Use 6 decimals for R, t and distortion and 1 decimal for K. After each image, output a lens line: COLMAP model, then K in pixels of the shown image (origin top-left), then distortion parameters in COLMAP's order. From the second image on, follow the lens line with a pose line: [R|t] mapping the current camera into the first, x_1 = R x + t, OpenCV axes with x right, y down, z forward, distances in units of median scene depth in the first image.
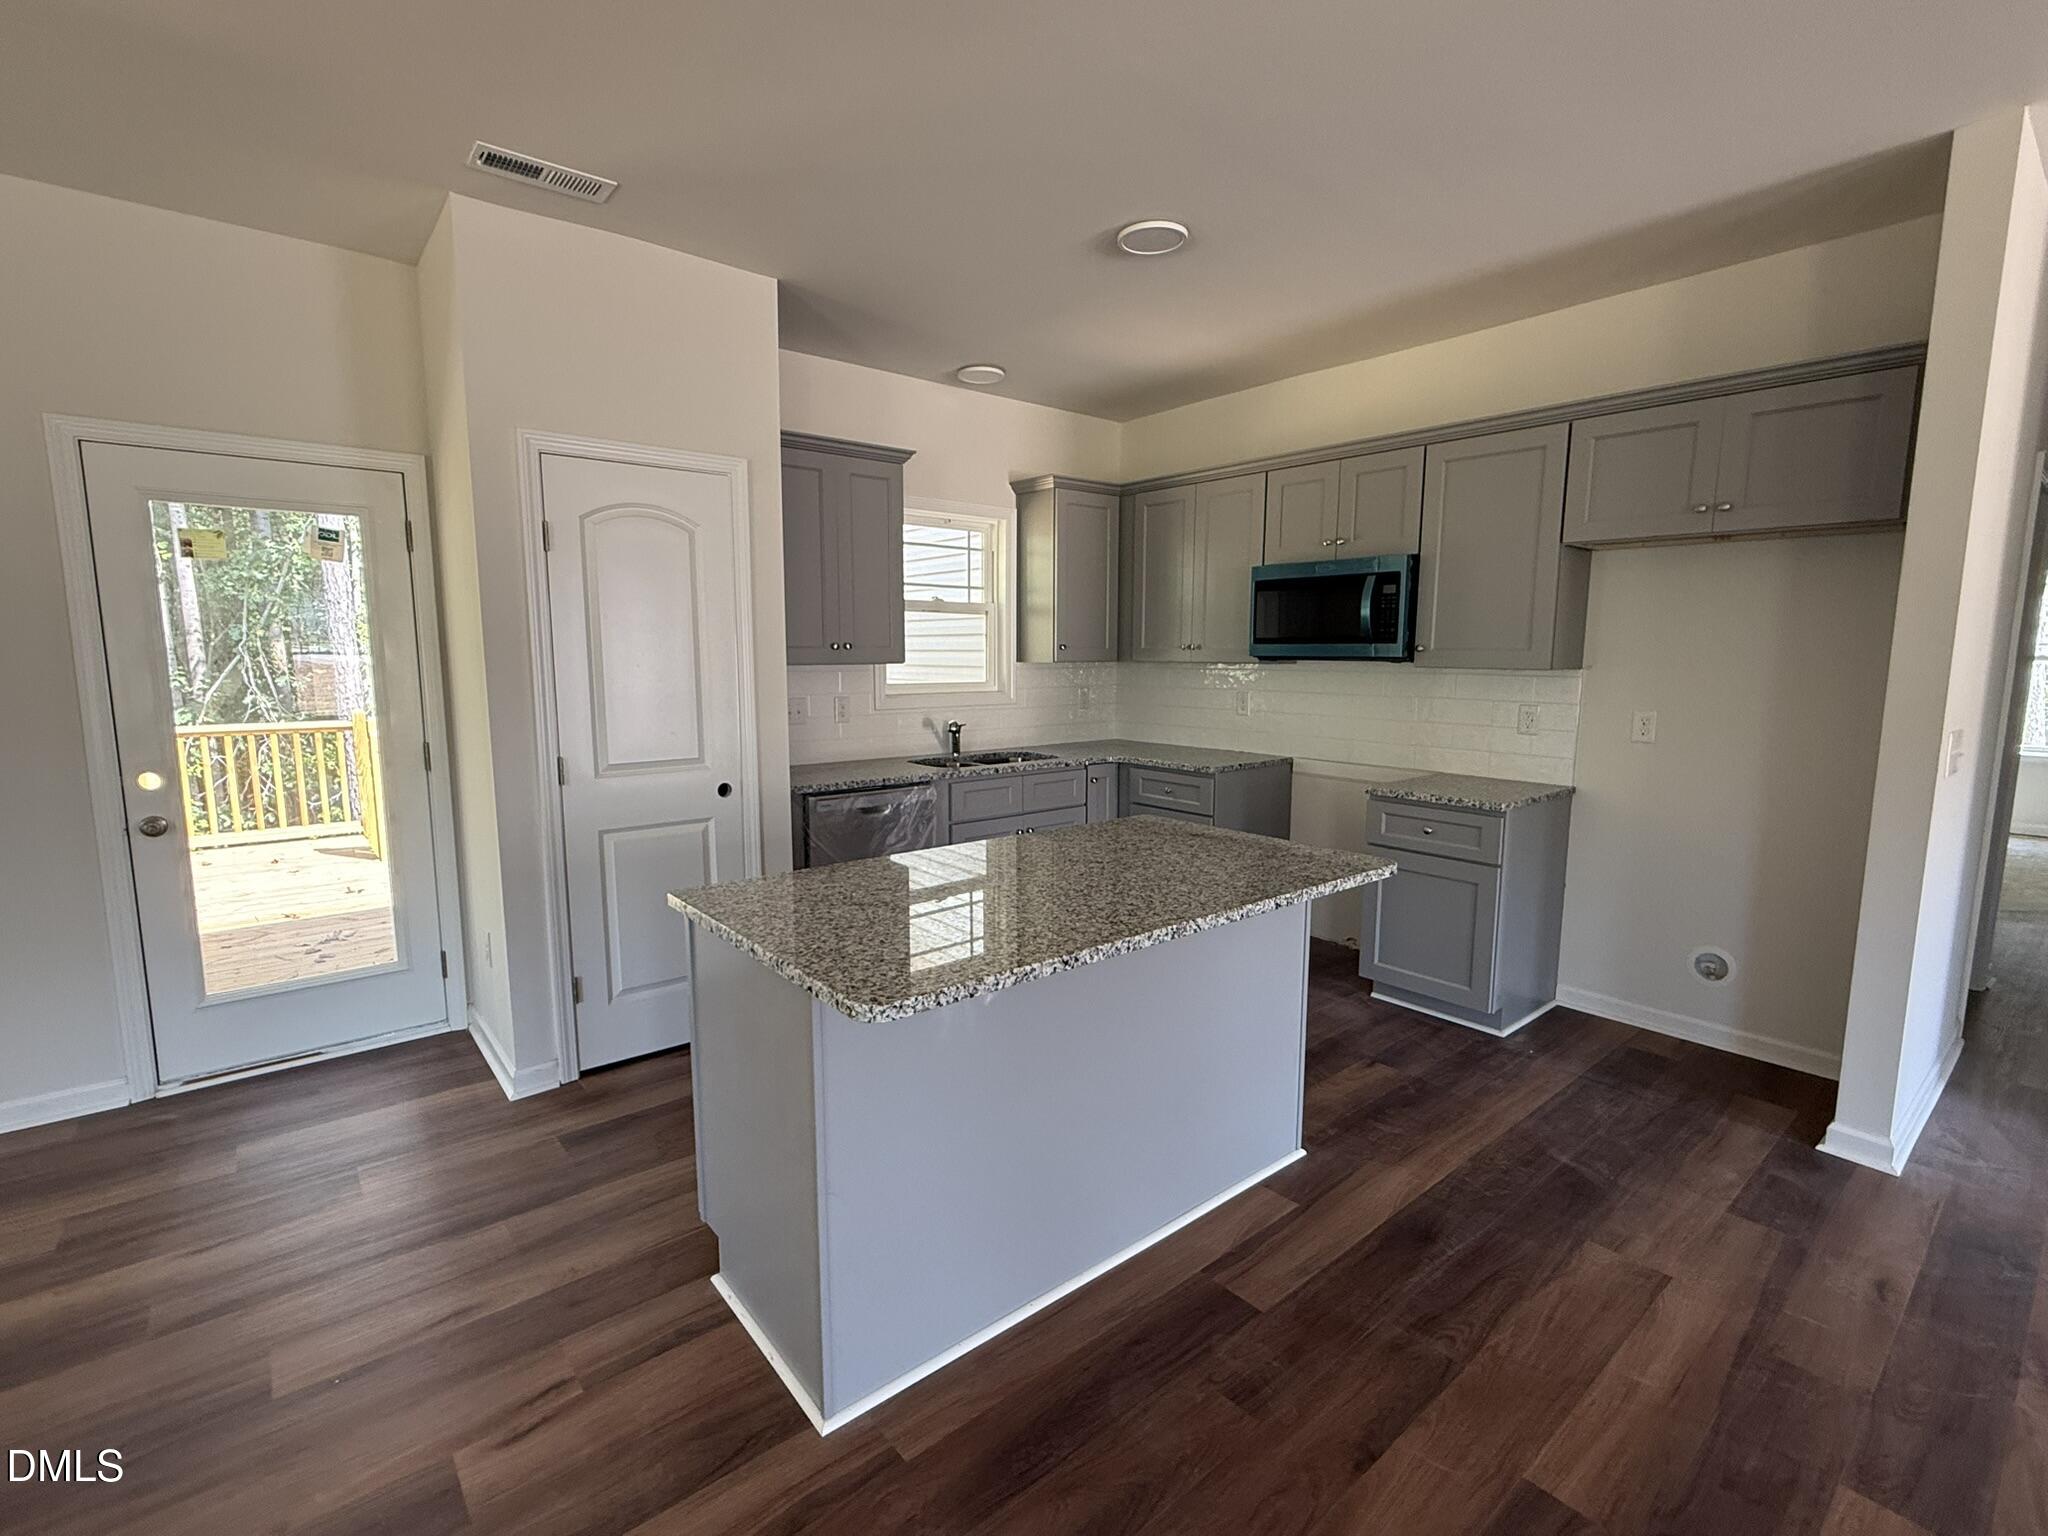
lens RADIAL K [[928.7, 0, 1021.2], [0, 928.7, 770.8], [0, 0, 1]] dist [0.000155, -0.000033]
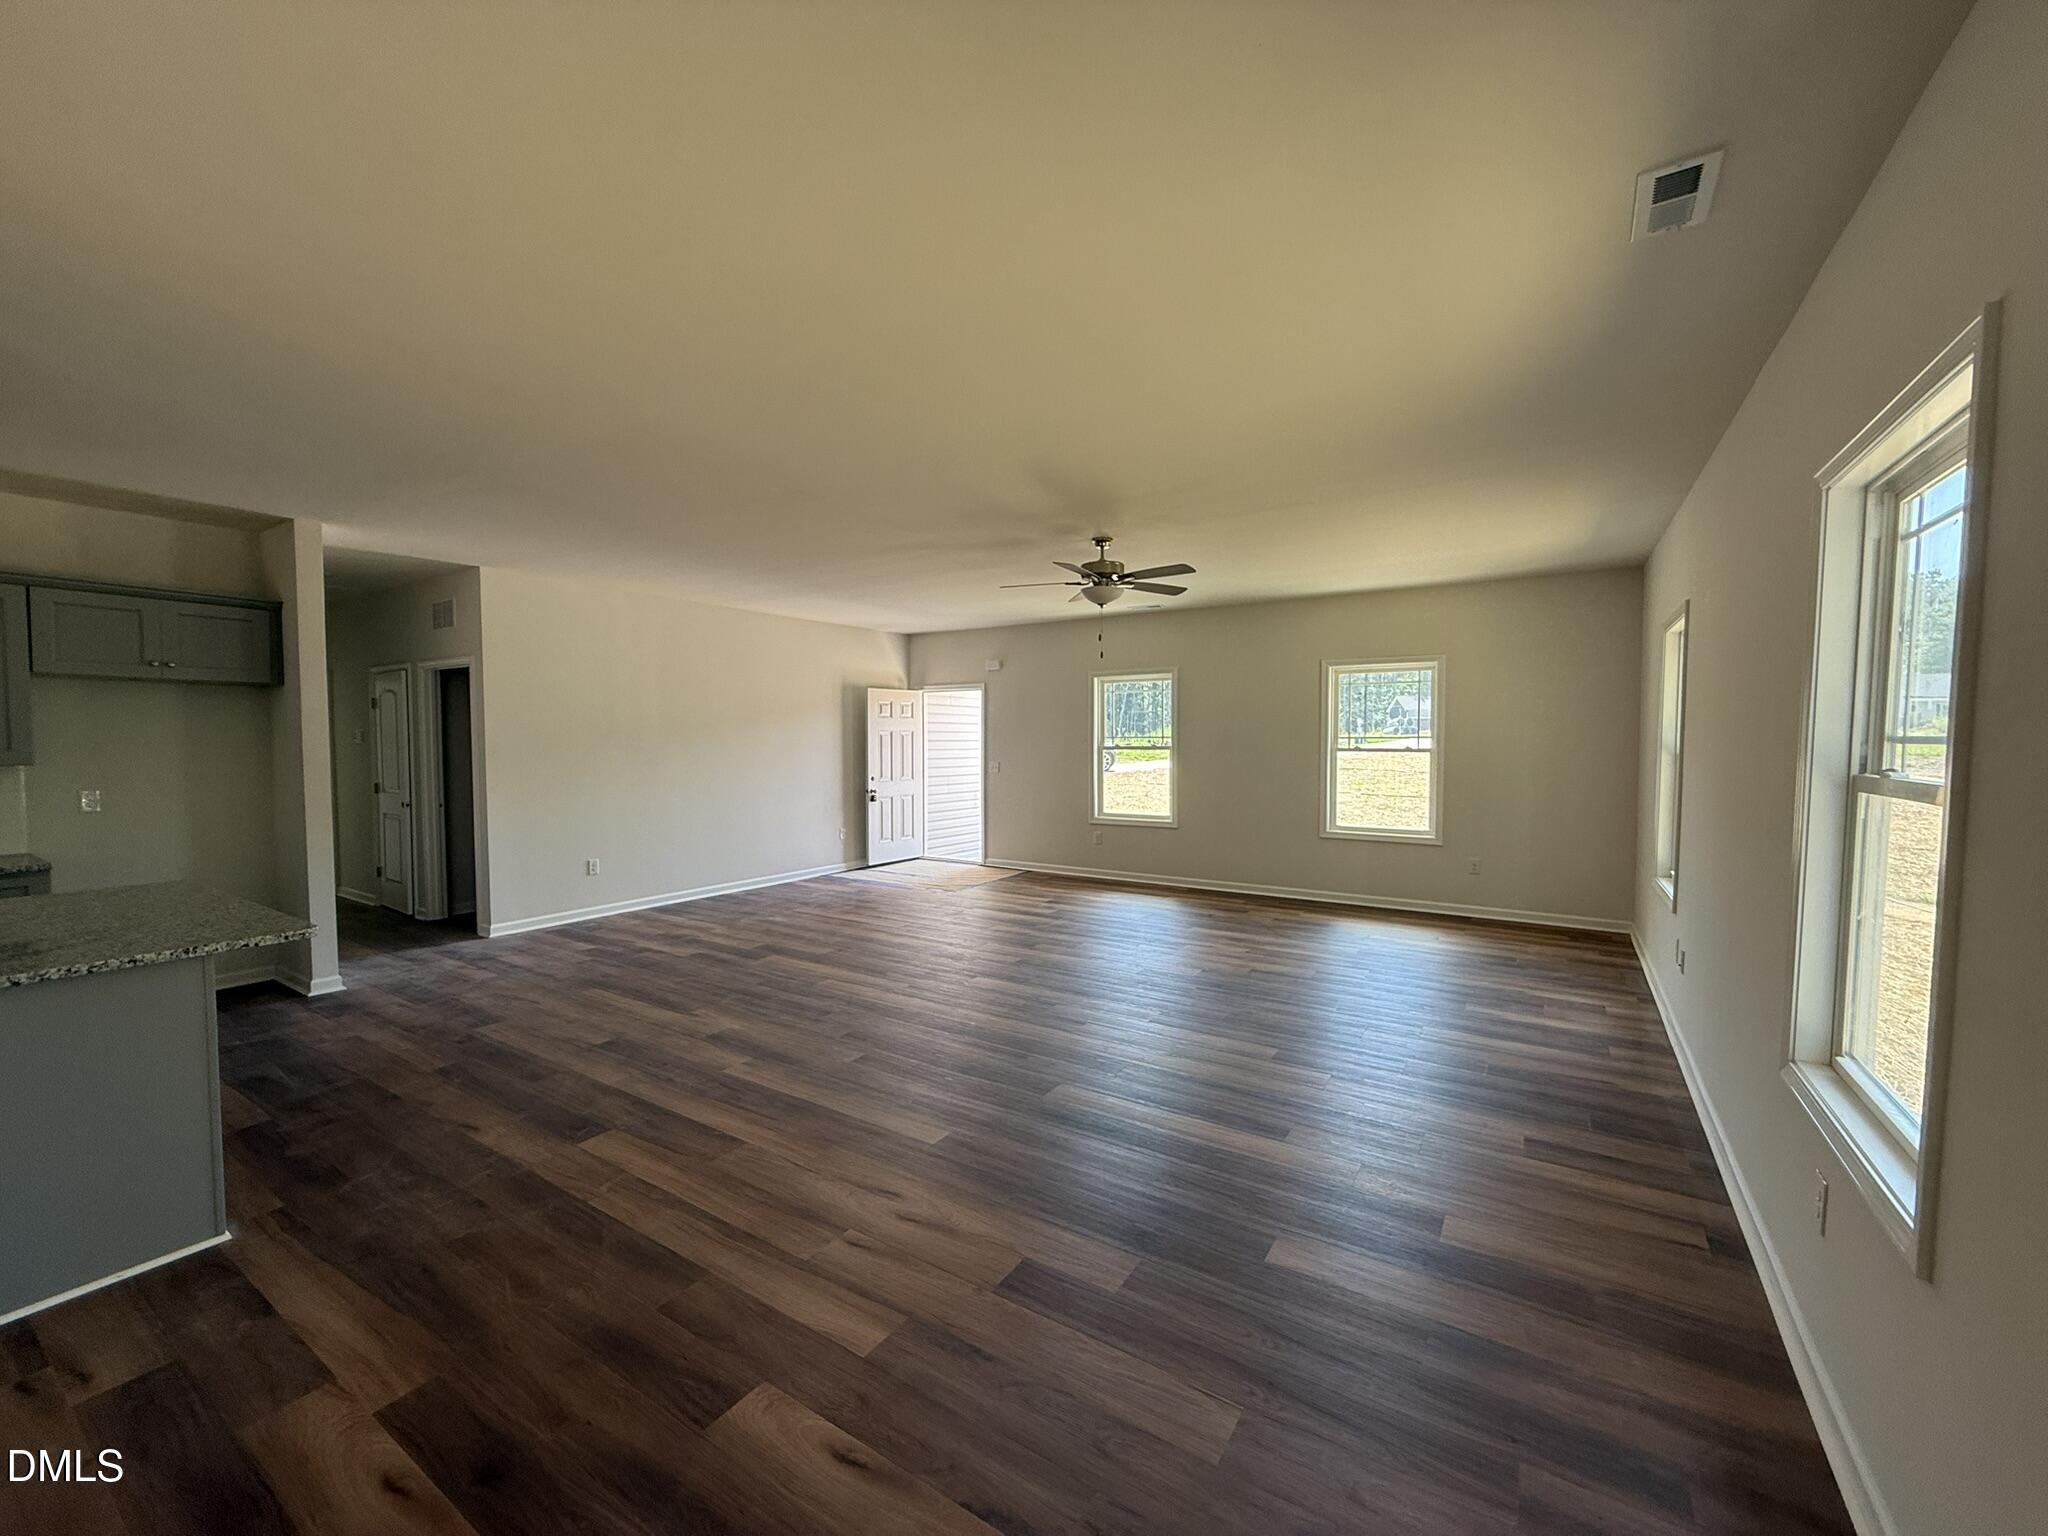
lens RADIAL K [[816.2, 0, 1017.2], [0, 816.2, 767.4], [0, 0, 1]] dist [-0.001263, -0.000424]
pose [[-0.294199, -0.036457, 0.955049, -0.905050], [0.125003, 0.989221, 0.076268, -0.016292], [-0.947534, 0.141822, -0.286470, -0.005525]]
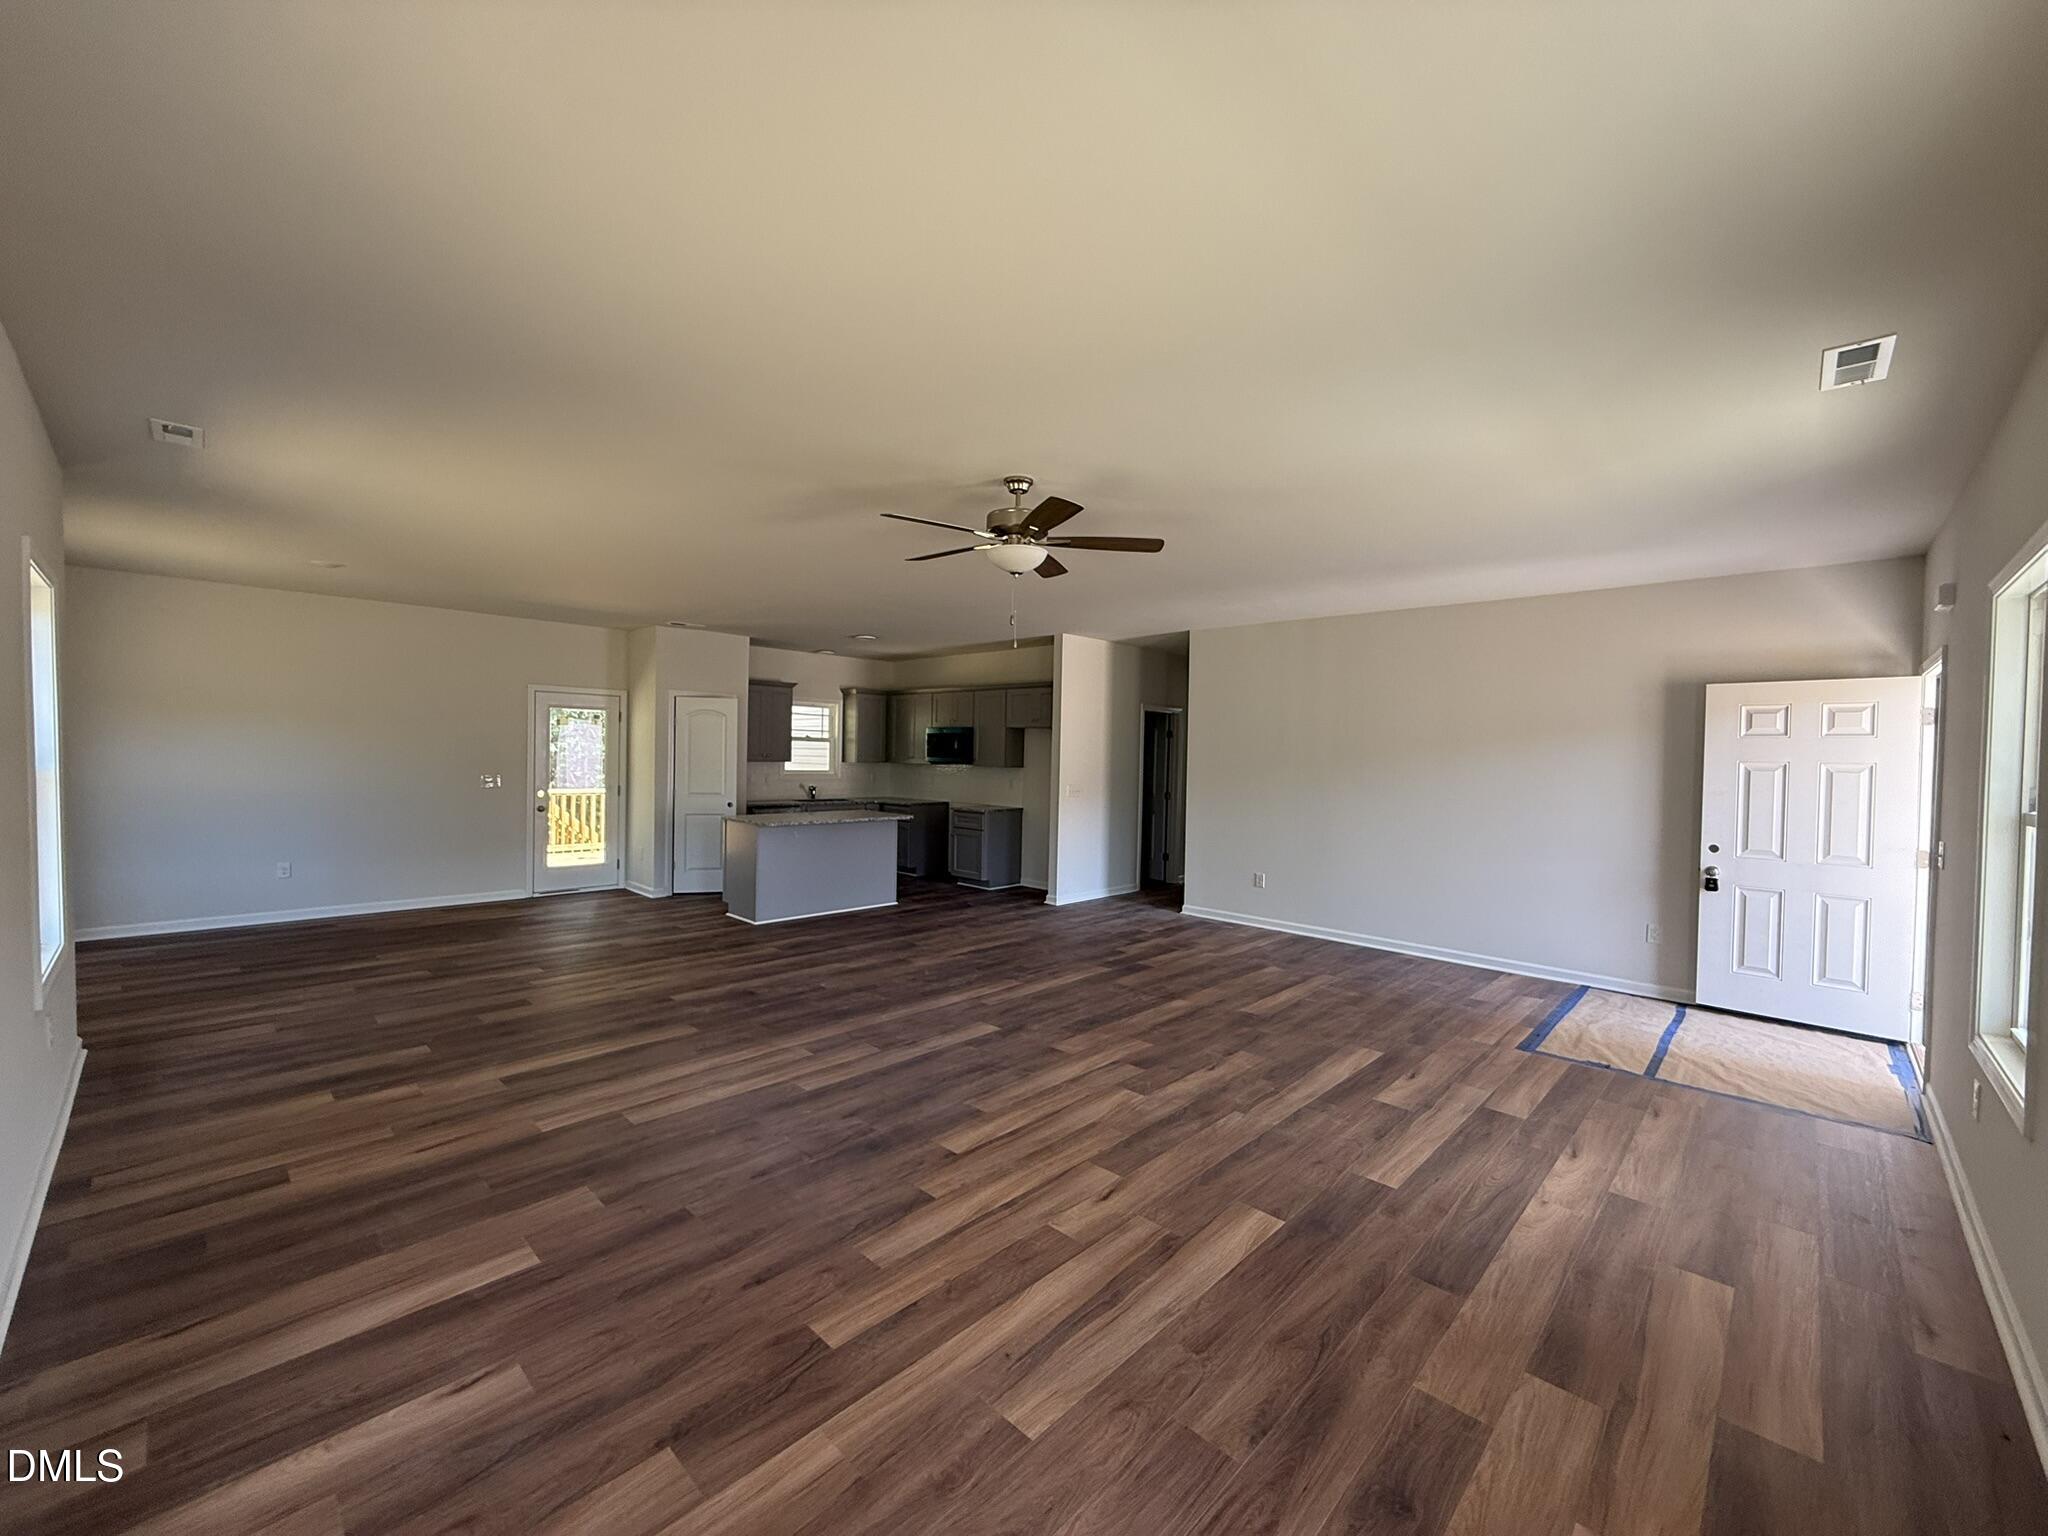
lens RADIAL K [[816.2, 0, 1017.2], [0, 816.2, 767.4], [0, 0, 1]] dist [-0.001263, -0.000424]
pose [[0.994070, 0.017477, 0.107333, 0.299646], [-0.005344, 0.993659, -0.112308, 0.178222], [-0.108615, 0.111068, 0.987860, -1.537812]]
